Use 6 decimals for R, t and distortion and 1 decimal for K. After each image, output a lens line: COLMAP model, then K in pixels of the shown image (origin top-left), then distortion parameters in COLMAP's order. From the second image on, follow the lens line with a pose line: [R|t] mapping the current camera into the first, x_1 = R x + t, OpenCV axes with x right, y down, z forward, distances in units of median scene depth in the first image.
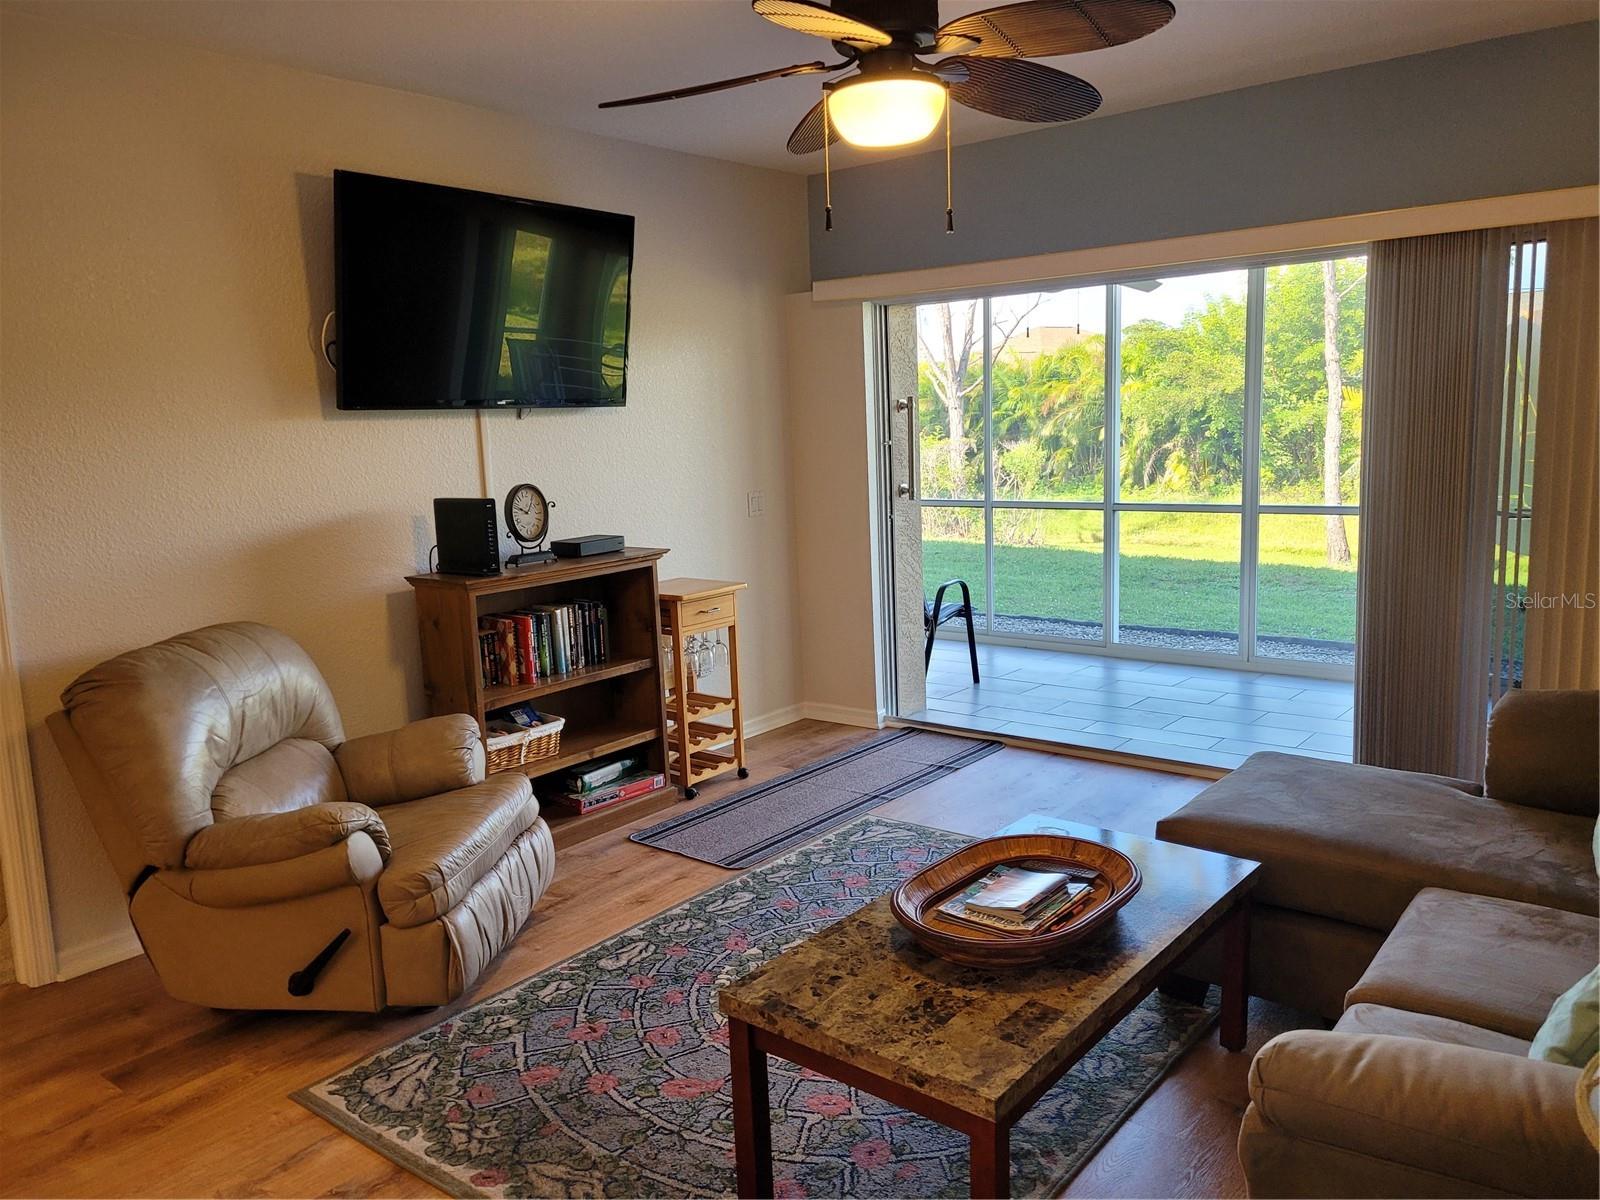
lens RADIAL K [[1188.7, 0, 789.7], [0, 1188.7, 607.4], [0, 0, 1]] dist [0.061295, -0.054696]
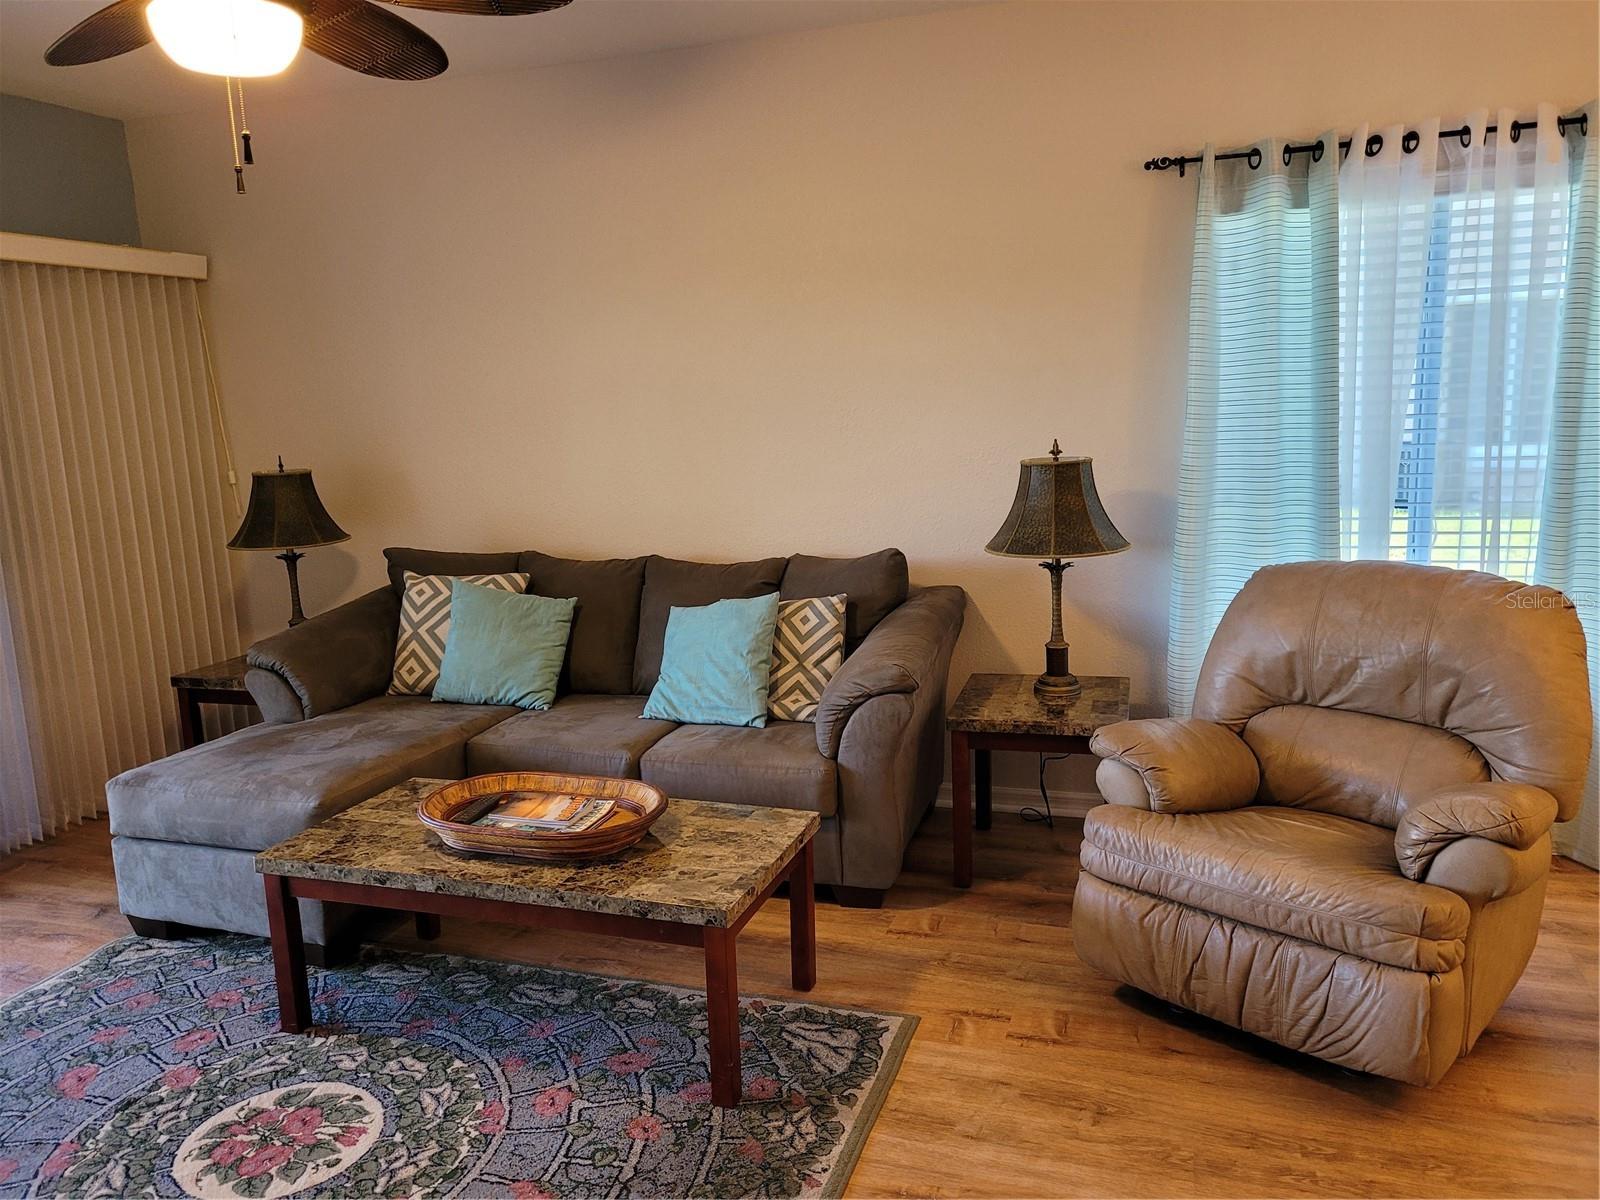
lens RADIAL K [[1219.3, 0, 796.9], [0, 1219.3, 583.9], [0, 0, 1]] dist [0.059575, -0.047299]
pose [[-0.335863, -0.104466, 0.936100, -0.711429], [0.202818, 0.962497, 0.180180, -0.098470], [-0.919816, 0.250373, -0.302079, 0.784042]]
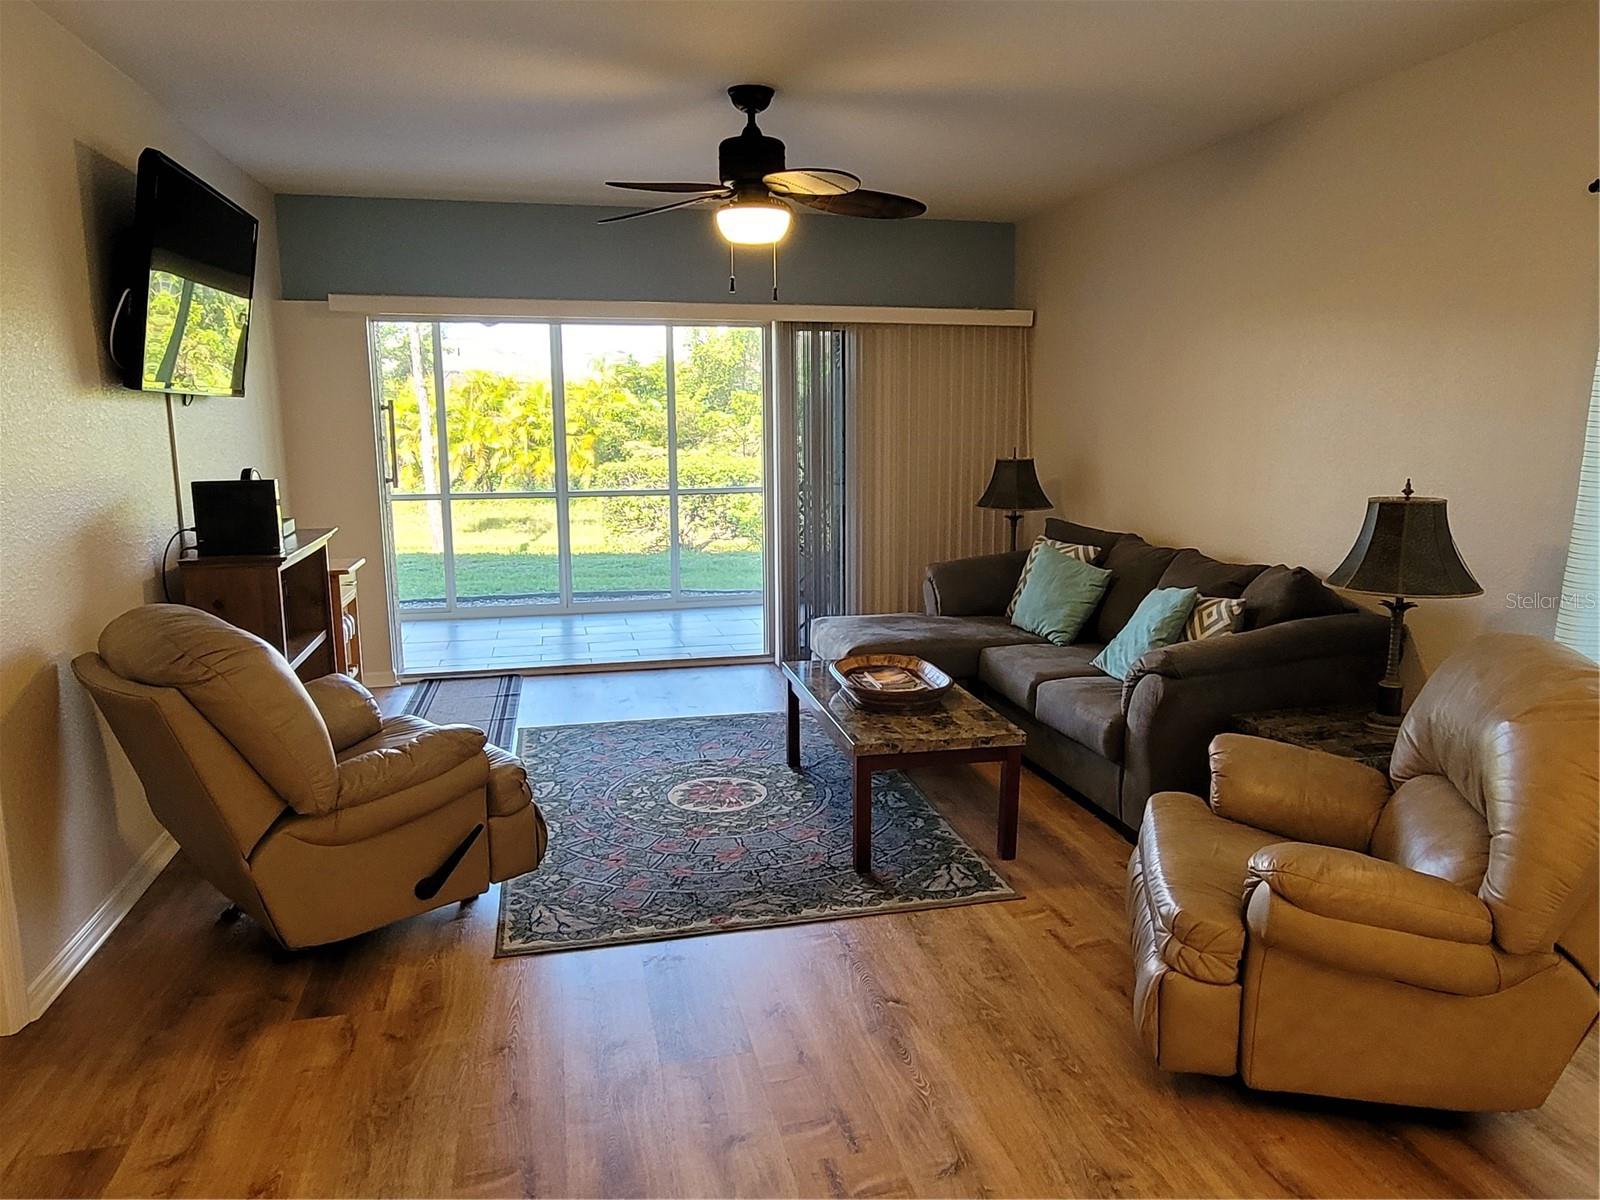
lens RADIAL K [[1097.6, 0, 800.0], [0, 1097.6, 600.0], [0, 0, 1]] dist [-0.008727, -0.002284]
pose [[0.620539, -0.097003, 0.778153, -0.853687], [0.104904, 0.993669, 0.040213, 0.029548], [-0.777127, 0.056677, 0.626786, 0.042382]]
